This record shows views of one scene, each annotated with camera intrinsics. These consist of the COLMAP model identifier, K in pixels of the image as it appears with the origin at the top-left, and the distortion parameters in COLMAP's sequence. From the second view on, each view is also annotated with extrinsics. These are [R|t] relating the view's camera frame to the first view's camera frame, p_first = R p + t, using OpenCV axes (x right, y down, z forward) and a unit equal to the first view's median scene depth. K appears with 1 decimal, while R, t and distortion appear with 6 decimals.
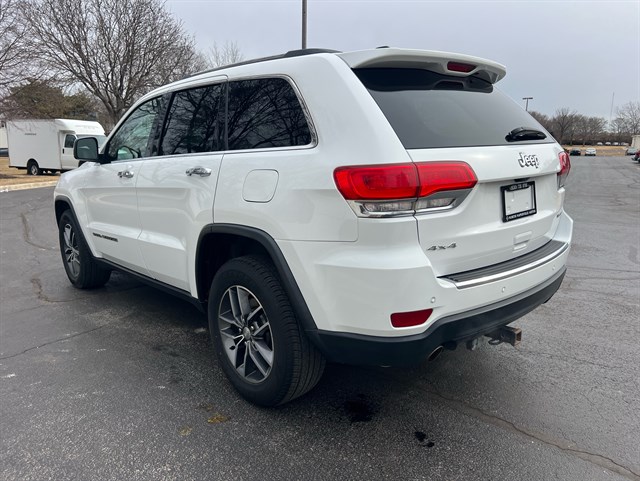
lens RADIAL K [[486.4, 0, 317.0], [0, 486.4, 242.9], [0, 0, 1]] dist [0.049663, -0.061286]
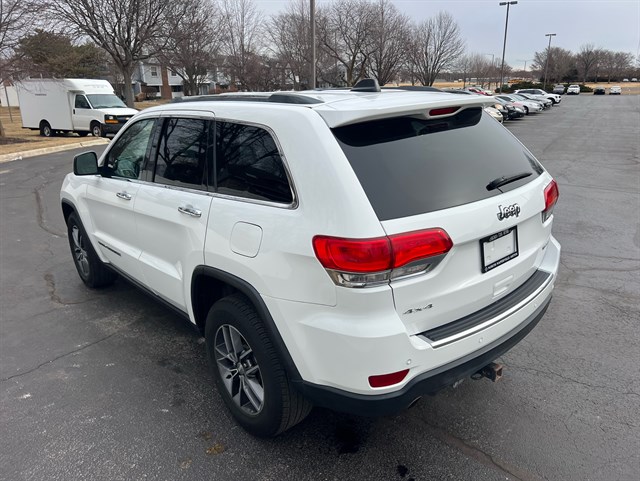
lens RADIAL K [[486.4, 0, 320.6], [0, 486.4, 234.3], [0, 0, 1]] dist [0.049663, -0.061286]
pose [[0.999451, -0.016858, -0.028514, 0.062362], [0.019490, 0.995315, 0.094698, -0.194438], [0.026784, -0.095202, 0.995098, -0.017872]]
